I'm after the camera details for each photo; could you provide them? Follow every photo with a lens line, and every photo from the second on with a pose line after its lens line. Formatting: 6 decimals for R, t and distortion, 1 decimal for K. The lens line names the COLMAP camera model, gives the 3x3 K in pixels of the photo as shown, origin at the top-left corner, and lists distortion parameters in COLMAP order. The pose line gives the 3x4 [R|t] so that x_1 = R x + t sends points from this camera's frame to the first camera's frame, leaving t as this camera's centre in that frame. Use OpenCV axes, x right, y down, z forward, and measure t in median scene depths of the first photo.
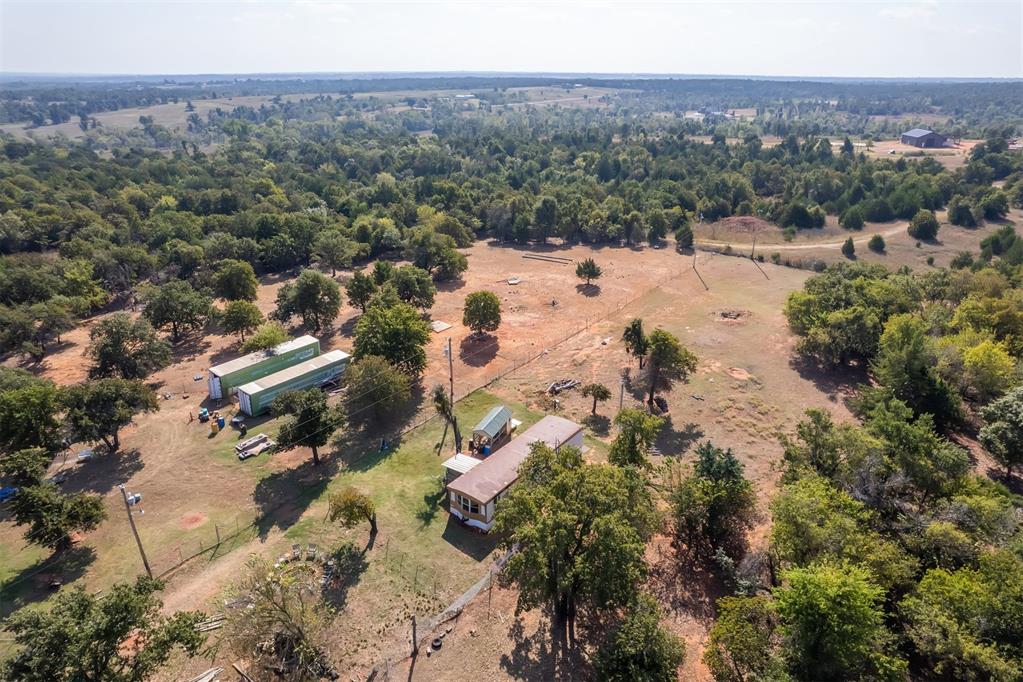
lens RADIAL K [[678.8, 0, 515.0], [0, 678.8, 342.7], [0, 0, 1]] dist [-0.088551, 0.084960]
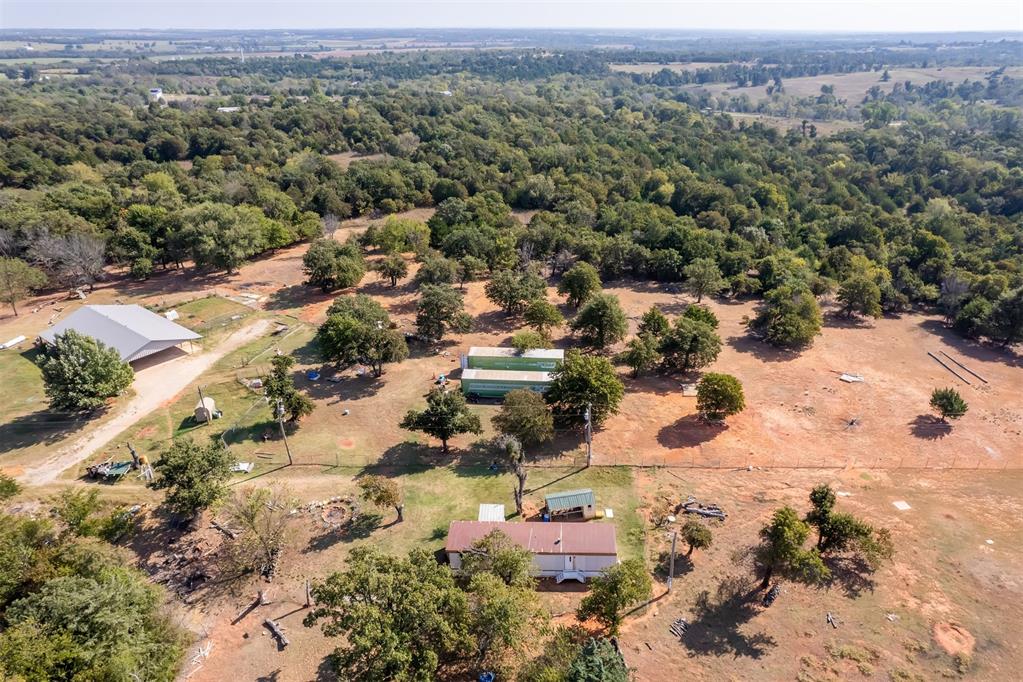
lens RADIAL K [[678.8, 0, 515.0], [0, 678.8, 342.7], [0, 0, 1]] dist [-0.088551, 0.084960]
pose [[0.565621, 0.353960, -0.744839, 0.458819], [-0.311572, 0.927981, 0.204388, -0.217157], [0.763542, 0.116465, 0.635169, 0.214113]]
